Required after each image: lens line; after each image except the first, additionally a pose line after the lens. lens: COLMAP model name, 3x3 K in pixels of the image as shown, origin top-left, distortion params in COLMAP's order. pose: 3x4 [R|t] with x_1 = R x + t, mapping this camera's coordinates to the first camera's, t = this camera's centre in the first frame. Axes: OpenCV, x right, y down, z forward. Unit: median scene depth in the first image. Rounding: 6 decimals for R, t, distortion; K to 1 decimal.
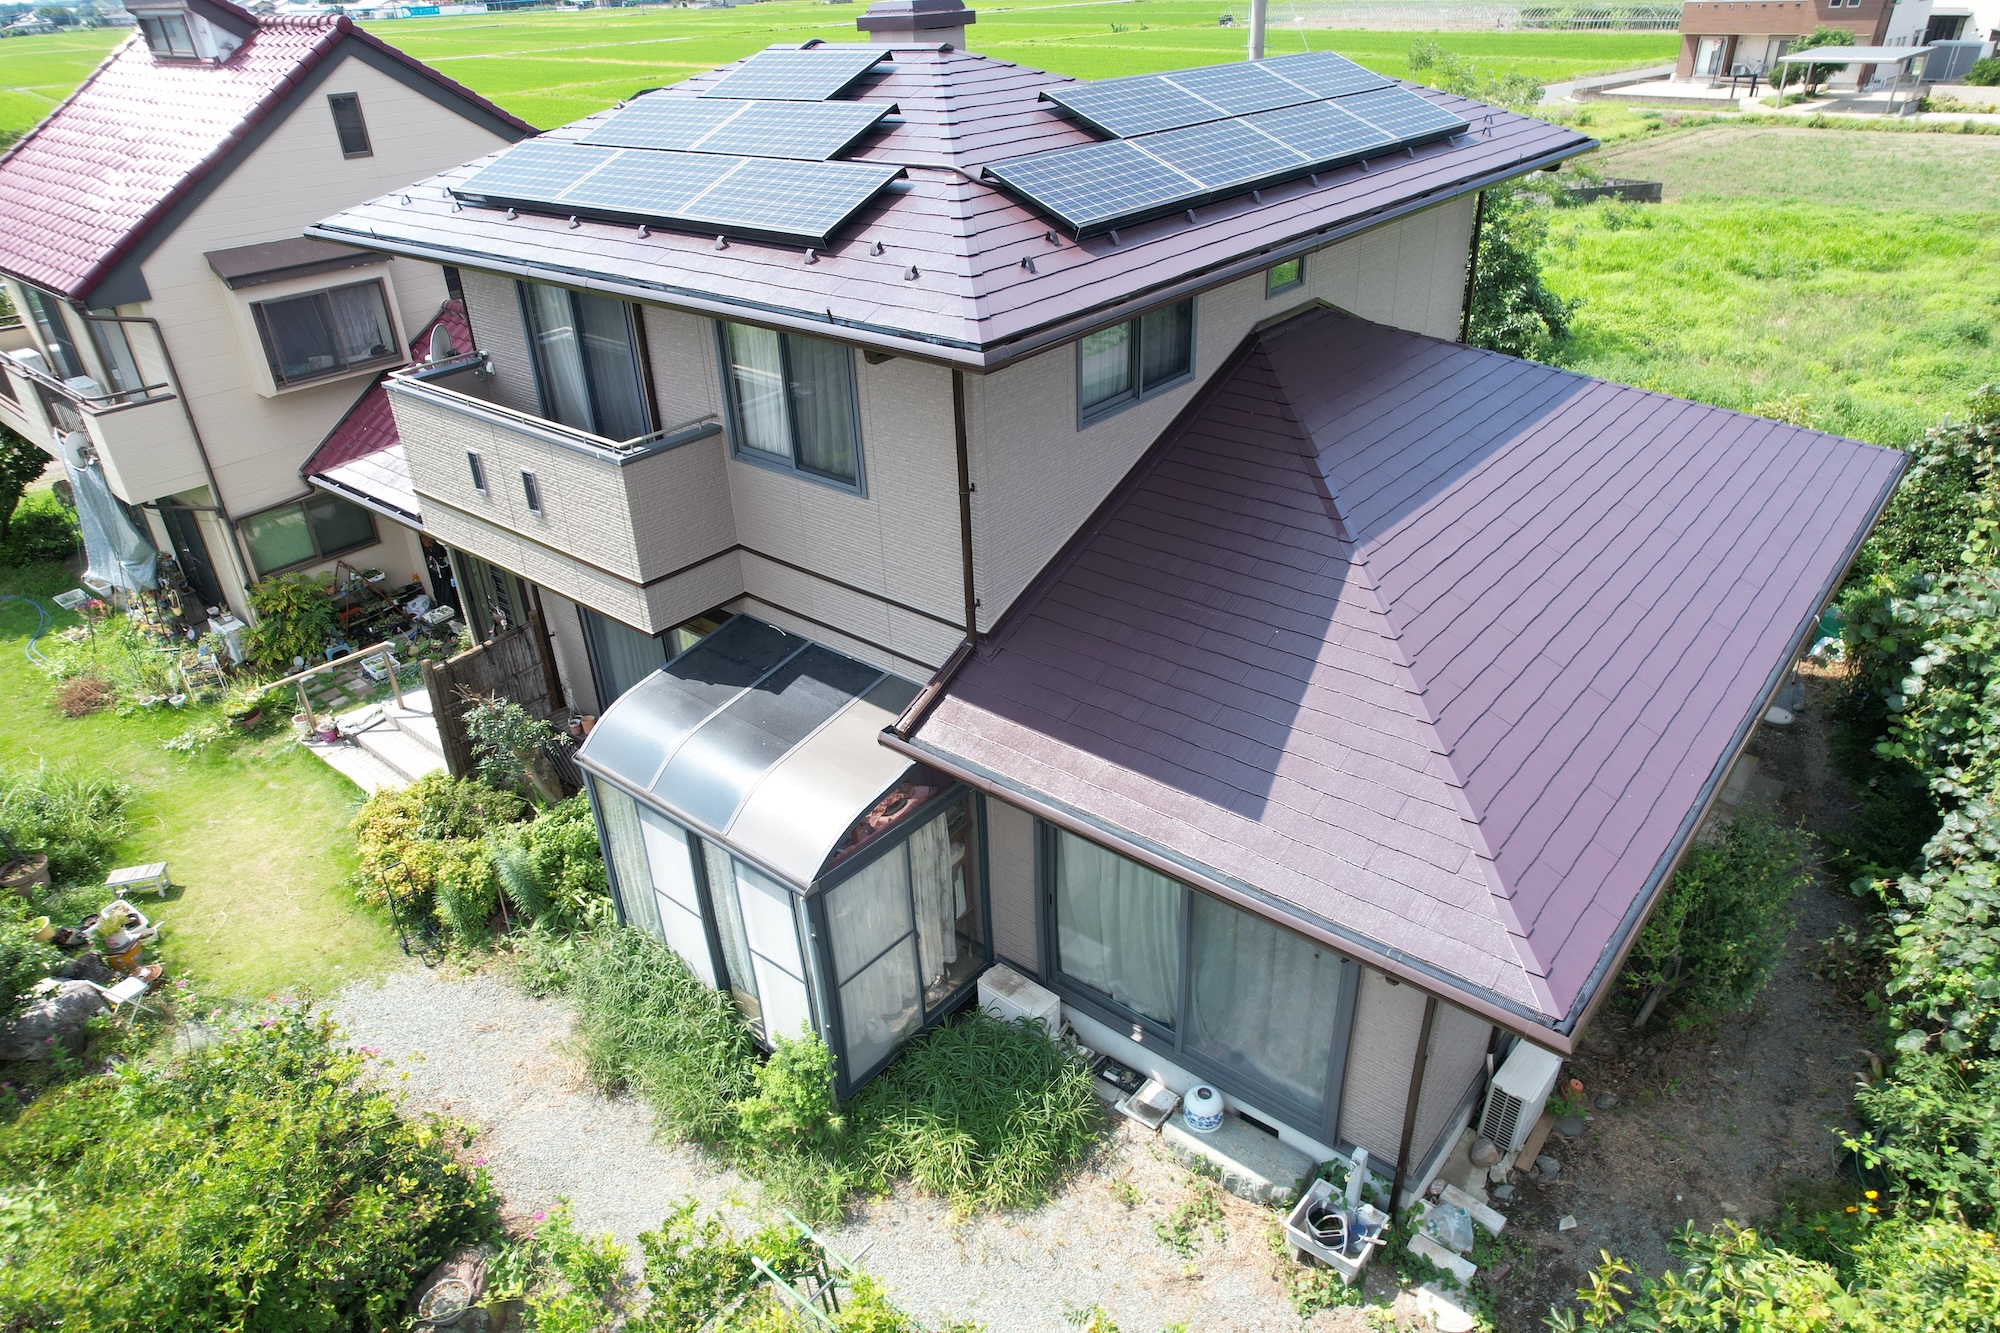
lens RADIAL K [[1265.9, 0, 1006.6], [0, 1265.9, 657.1], [0, 0, 1]] dist [-0.070583, 0.057027]
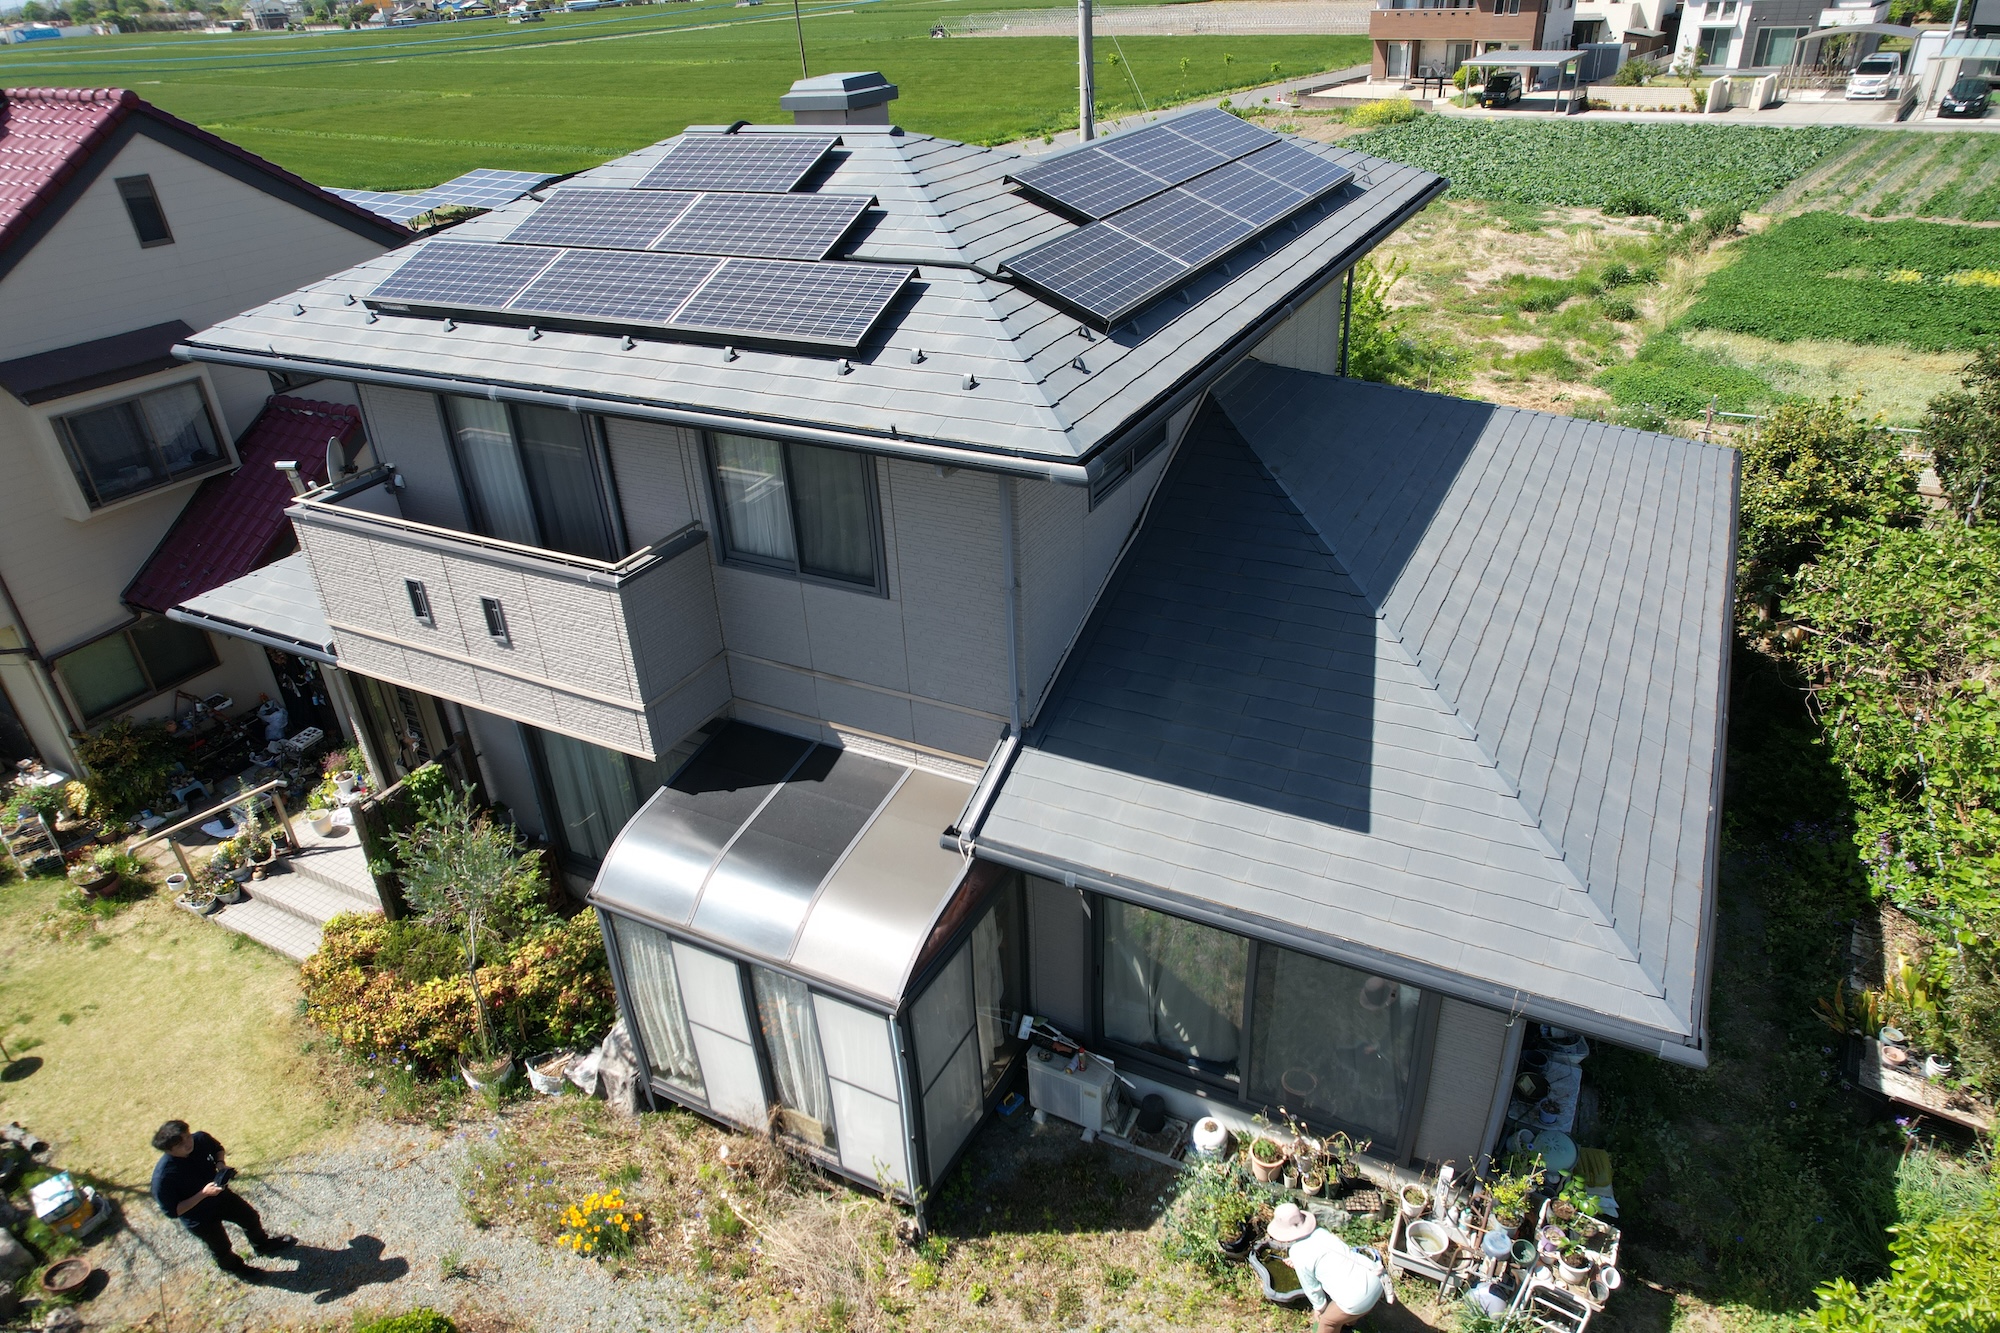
lens RADIAL K [[1259.8, 0, 1000.0], [0, 1259.8, 666.5], [0, 0, 1]] dist [-0.076726, 0.066464]
pose [[0.977624, -0.109949, 0.179339, -0.191893], [0.109520, 0.993908, 0.012317, -0.069895], [-0.179601, 0.007599, 0.983710, 0.020512]]
